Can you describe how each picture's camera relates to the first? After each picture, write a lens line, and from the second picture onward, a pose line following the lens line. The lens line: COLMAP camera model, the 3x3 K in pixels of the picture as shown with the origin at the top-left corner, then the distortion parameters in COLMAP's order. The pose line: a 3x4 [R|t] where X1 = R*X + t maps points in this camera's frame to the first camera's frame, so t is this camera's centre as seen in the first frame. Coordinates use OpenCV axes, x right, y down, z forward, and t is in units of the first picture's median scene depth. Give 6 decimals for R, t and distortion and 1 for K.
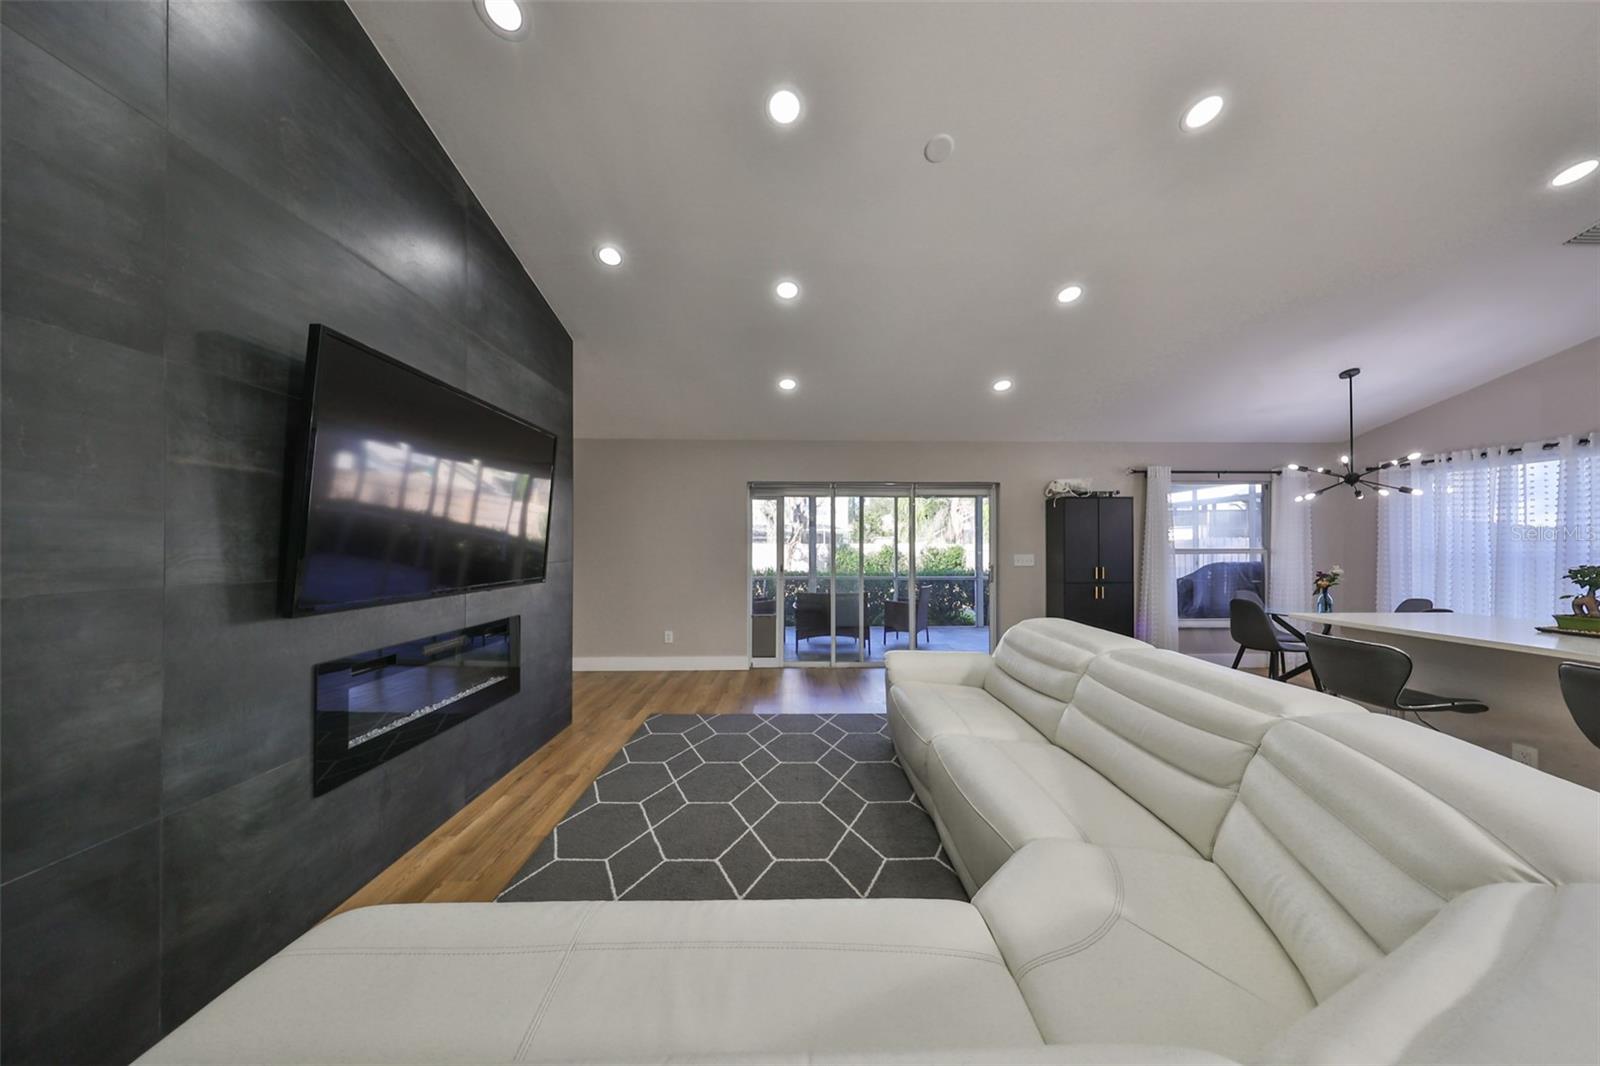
lens RADIAL K [[504.4, 0, 787.6], [0, 504.4, 542.9], [0, 0, 1]] dist [-0.000122, -0.000009]
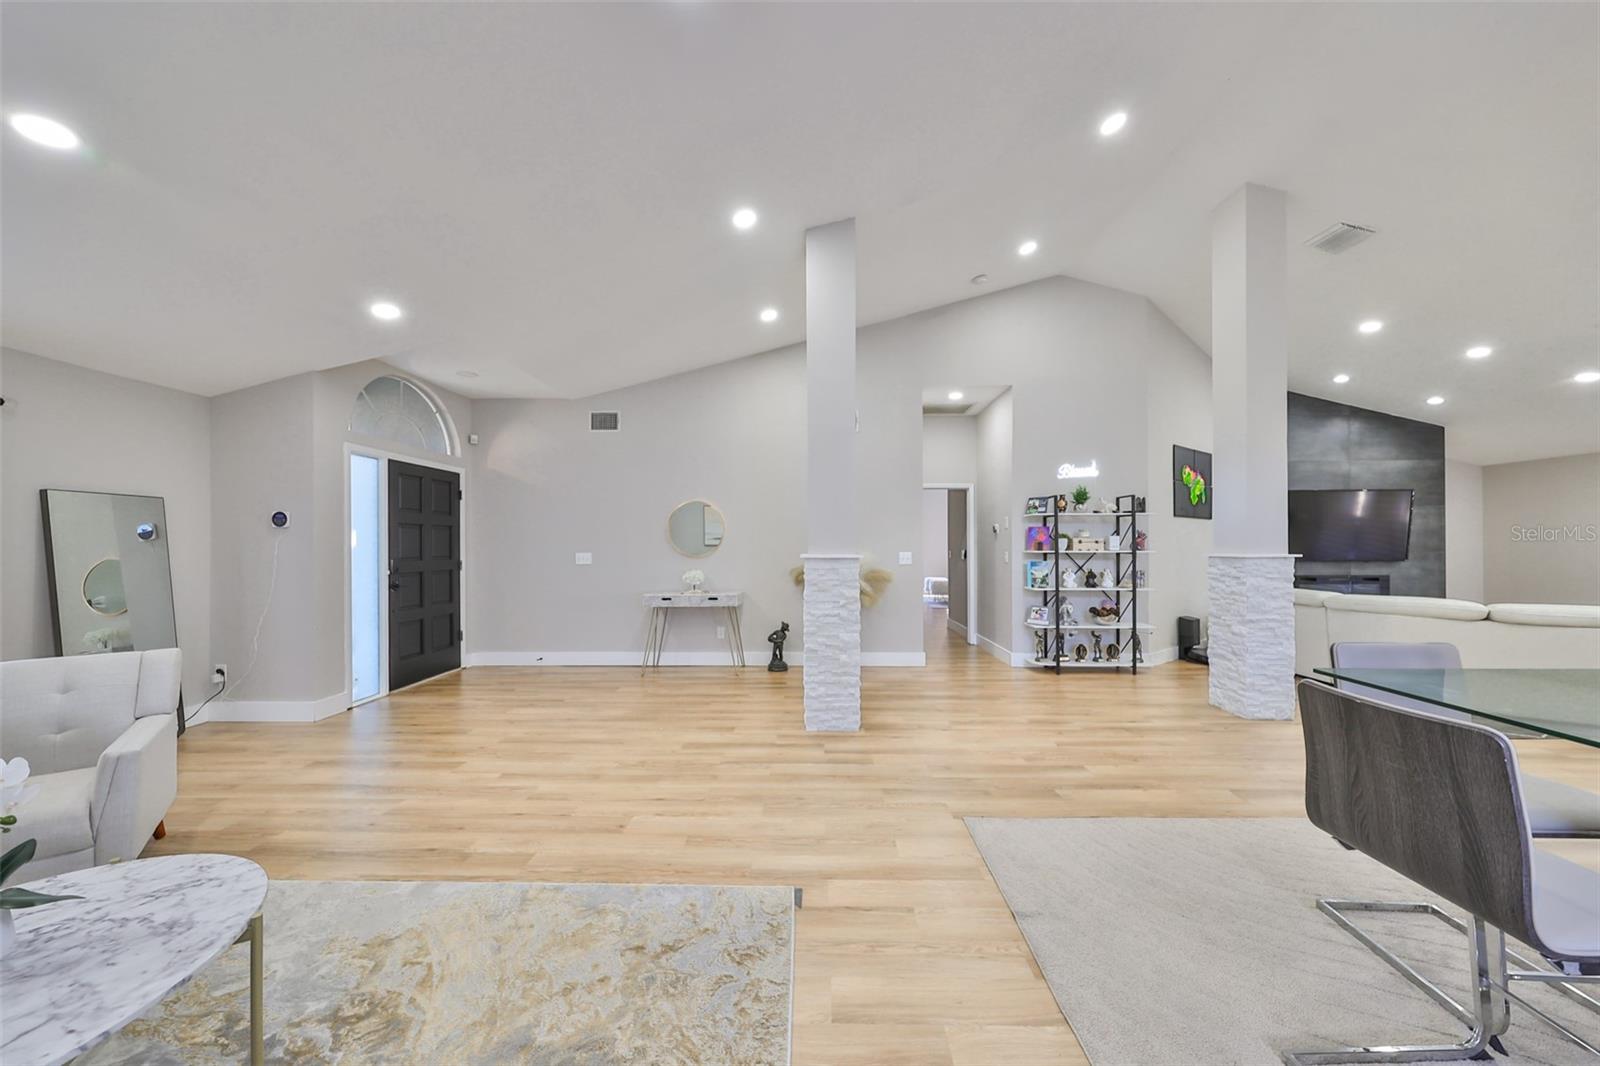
lens RADIAL K [[511.2, 0, 799.7], [0, 511.2, 545.3], [0, 0, 1]] dist [-0.009385, -0.000077]
pose [[-0.034321, 0.003518, -0.999405, 1.199967], [0.010387, 0.999941, 0.003164, -0.014525], [0.999357, -0.010272, -0.034355, -1.019399]]
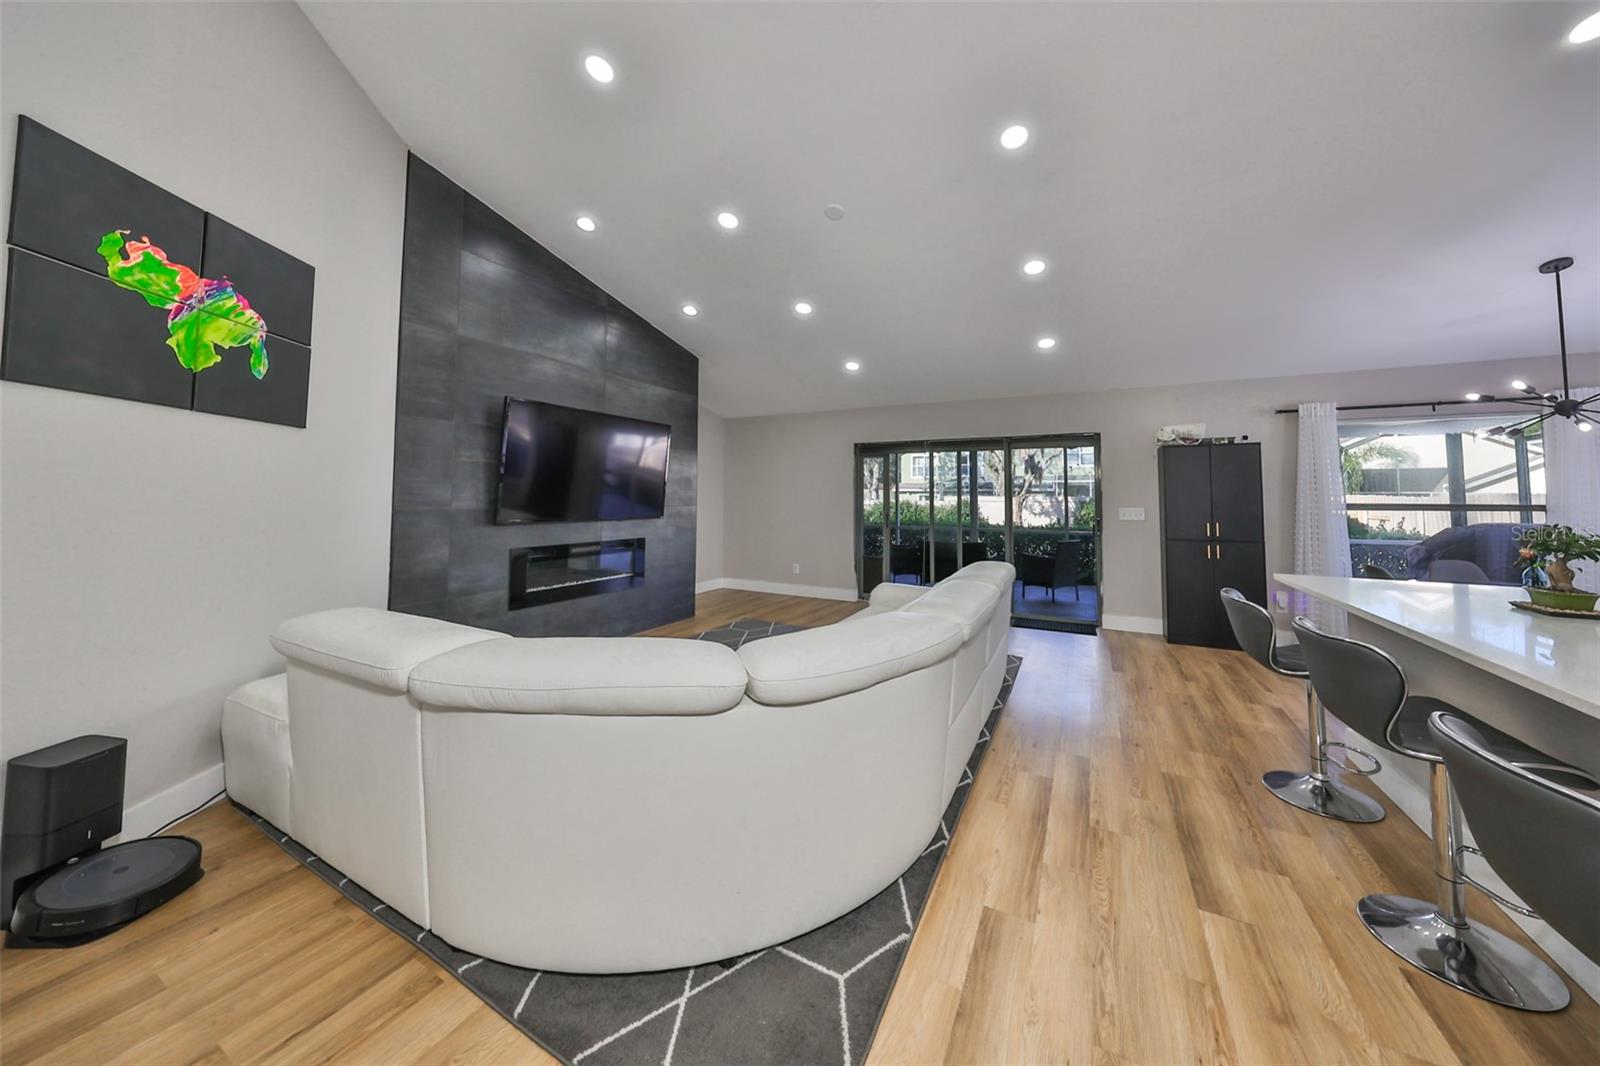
lens RADIAL K [[509.8, 0, 819.9], [0, 509.8, 472.5], [0, 0, 1]] dist [-0.000686, -0.000037]
pose [[0.887986, -0.015987, -0.459592, 0.495522], [-0.004330, 0.999061, -0.043117, 0.000967], [0.459850, 0.040277, 0.887083, -0.137167]]
